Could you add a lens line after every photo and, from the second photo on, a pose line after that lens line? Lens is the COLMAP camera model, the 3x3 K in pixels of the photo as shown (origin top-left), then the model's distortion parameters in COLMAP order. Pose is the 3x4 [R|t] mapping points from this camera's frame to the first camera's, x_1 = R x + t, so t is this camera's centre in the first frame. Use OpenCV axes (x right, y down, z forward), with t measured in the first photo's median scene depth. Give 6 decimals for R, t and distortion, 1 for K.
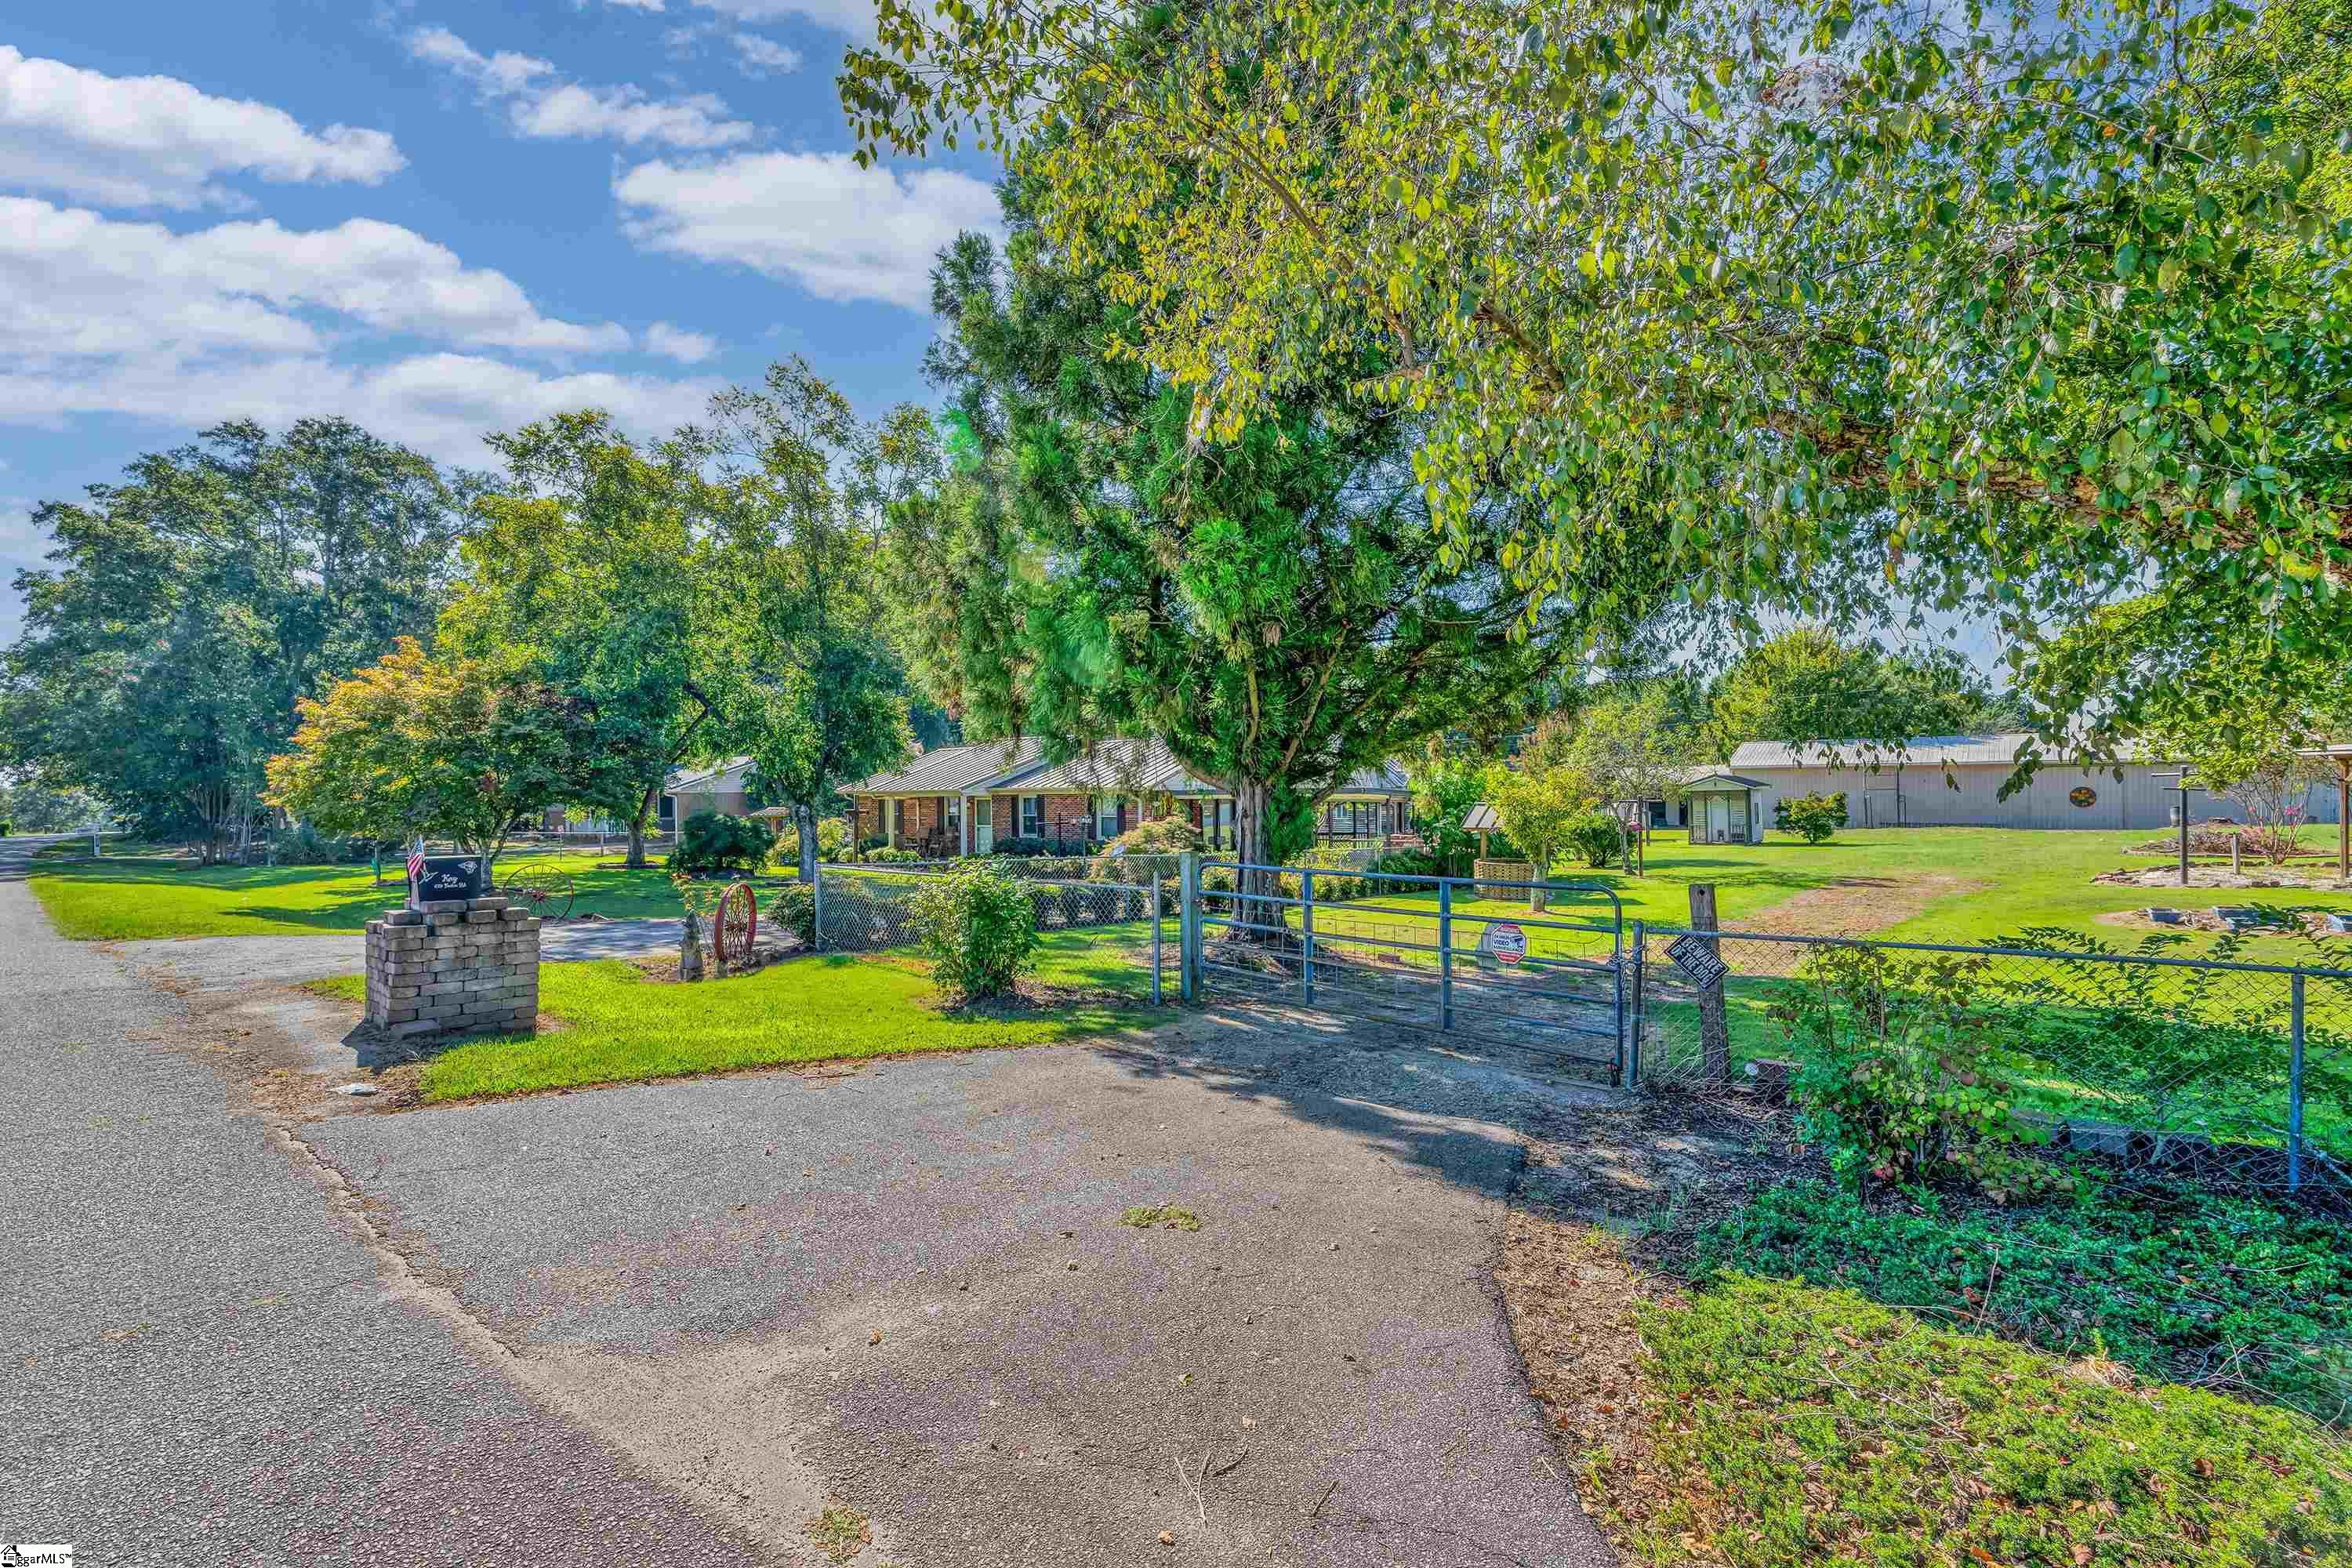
lens RADIAL K [[1083.7, 0, 1172.3], [0, 1083.7, 793.6], [0, 0, 1]] dist [-0.011874, -0.000273]
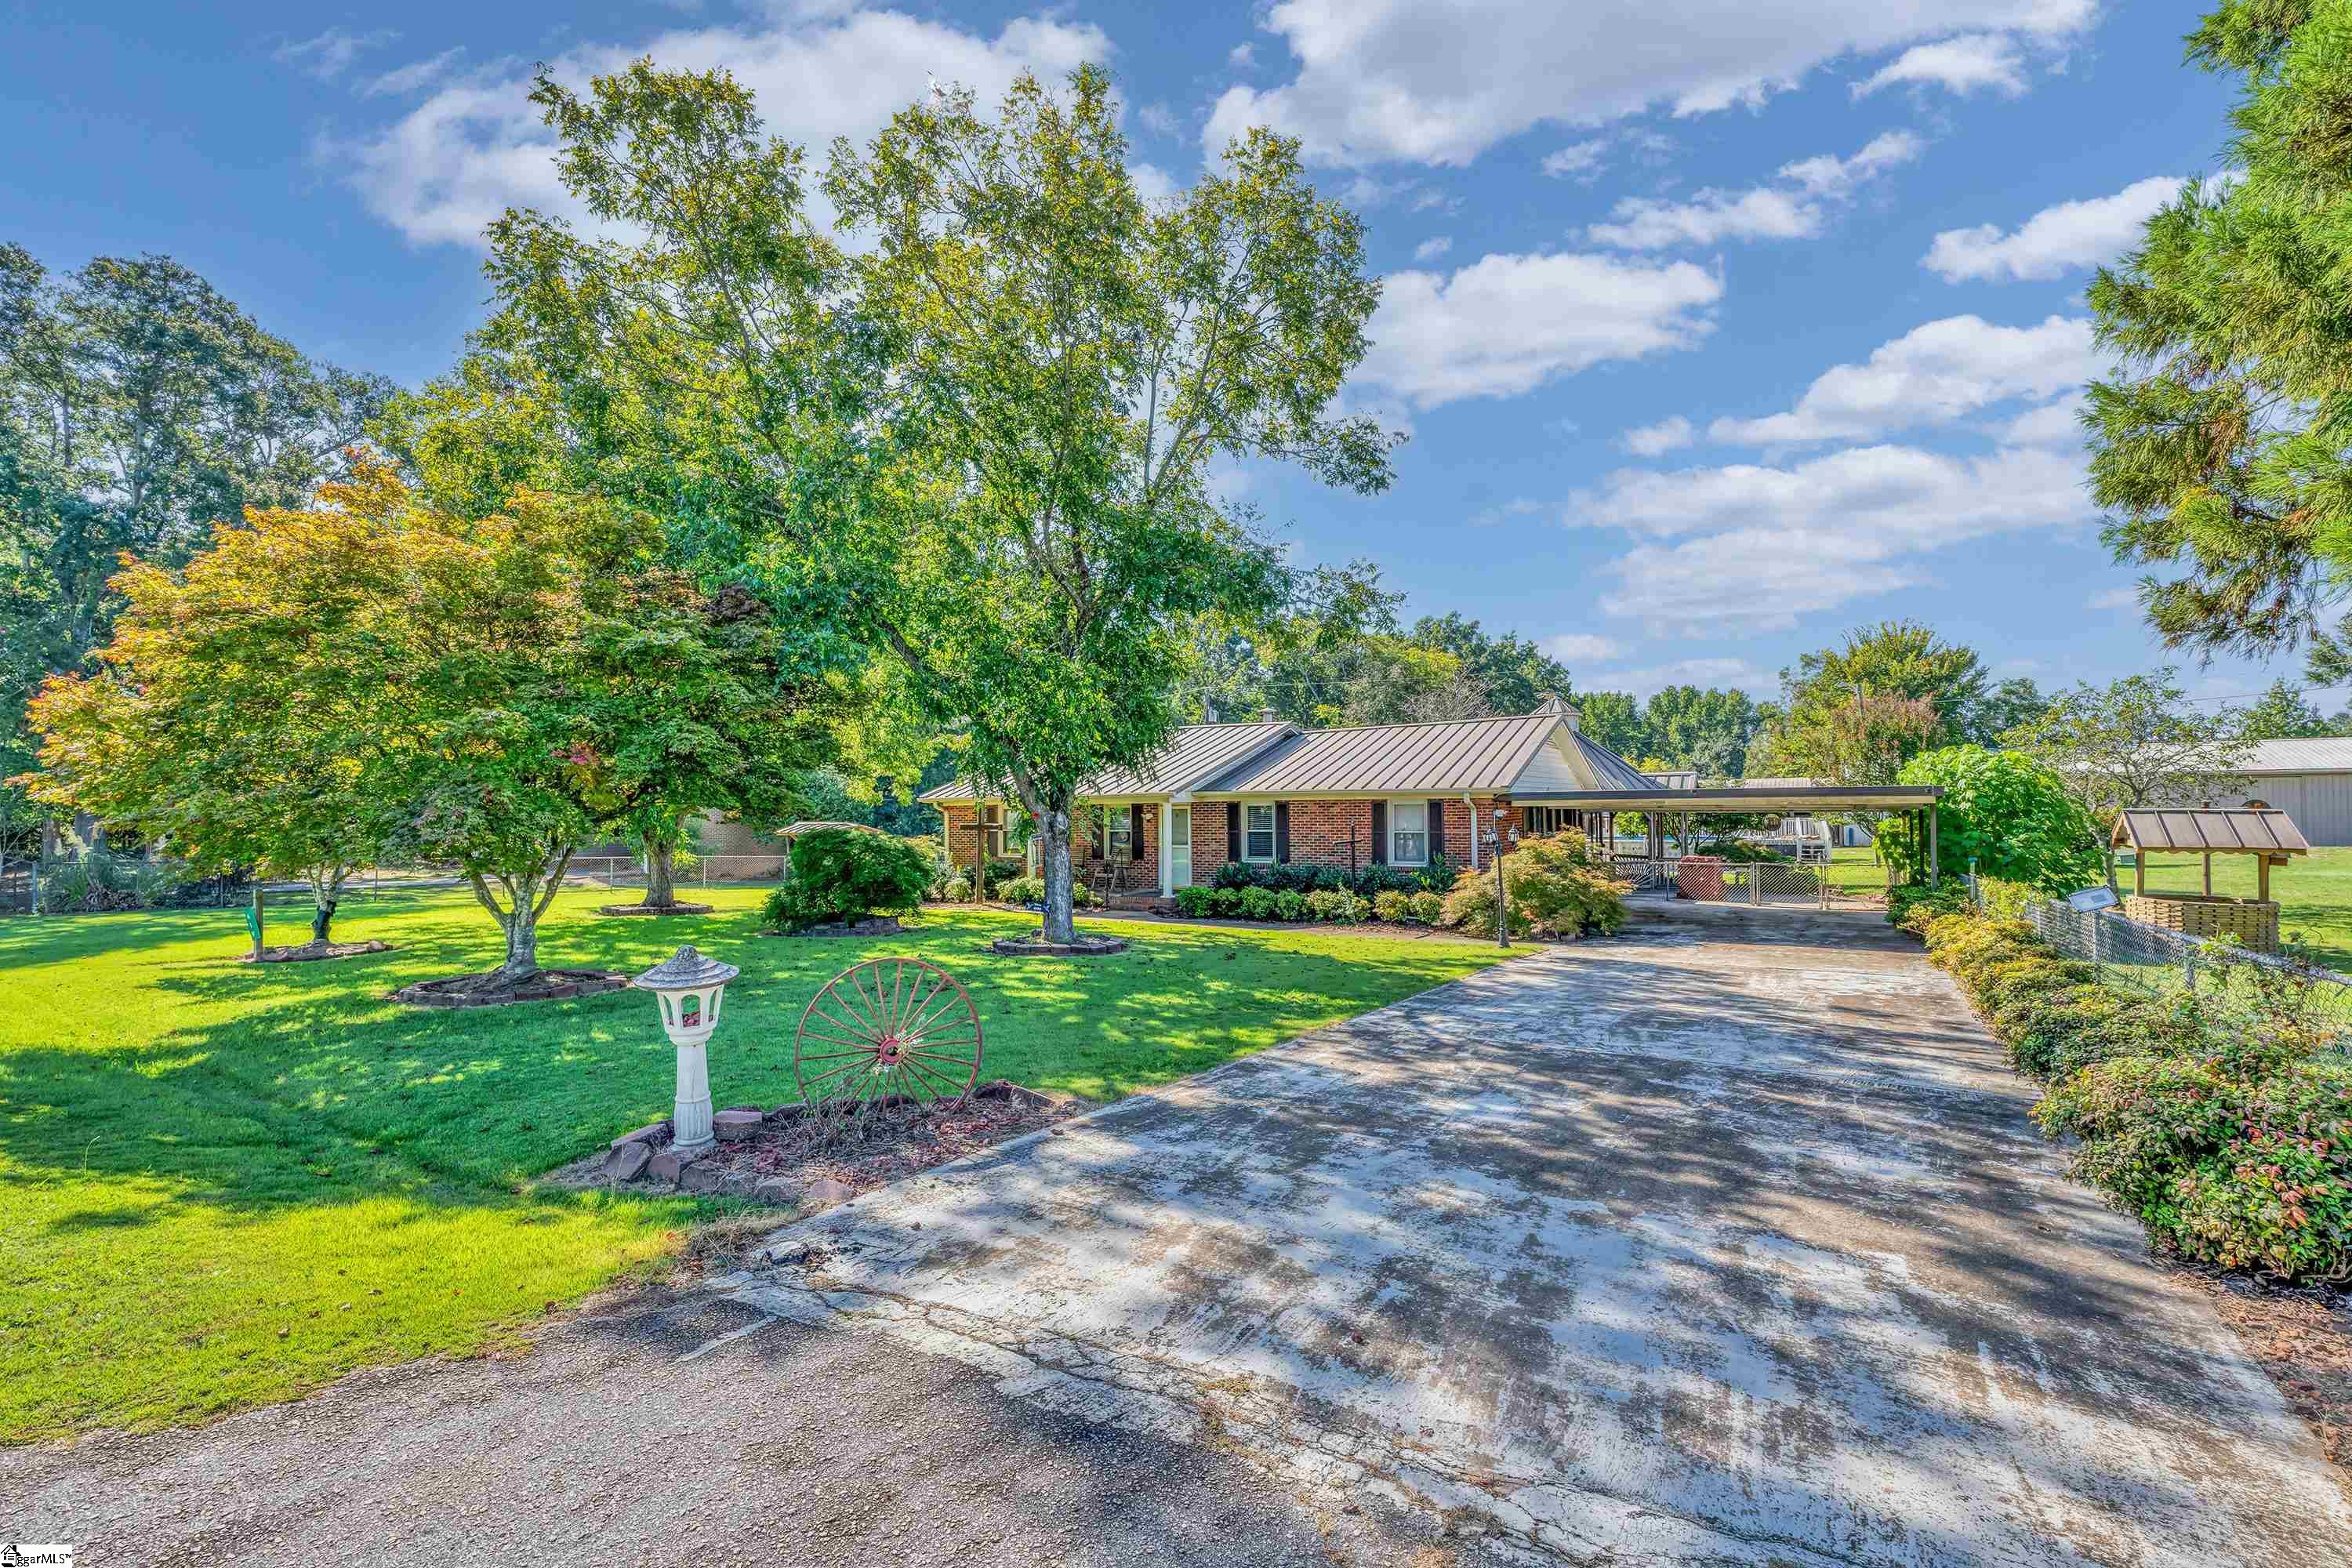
lens RADIAL K [[1083.7, 0, 1160.7], [0, 1083.7, 789.9], [0, 0, 1]] dist [-0.011874, -0.000273]
pose [[0.993900, 0.001389, 0.110274, -0.295676], [0.000824, 0.999799, -0.020012, 0.008613], [-0.110280, 0.019981, 0.993700, 0.352162]]
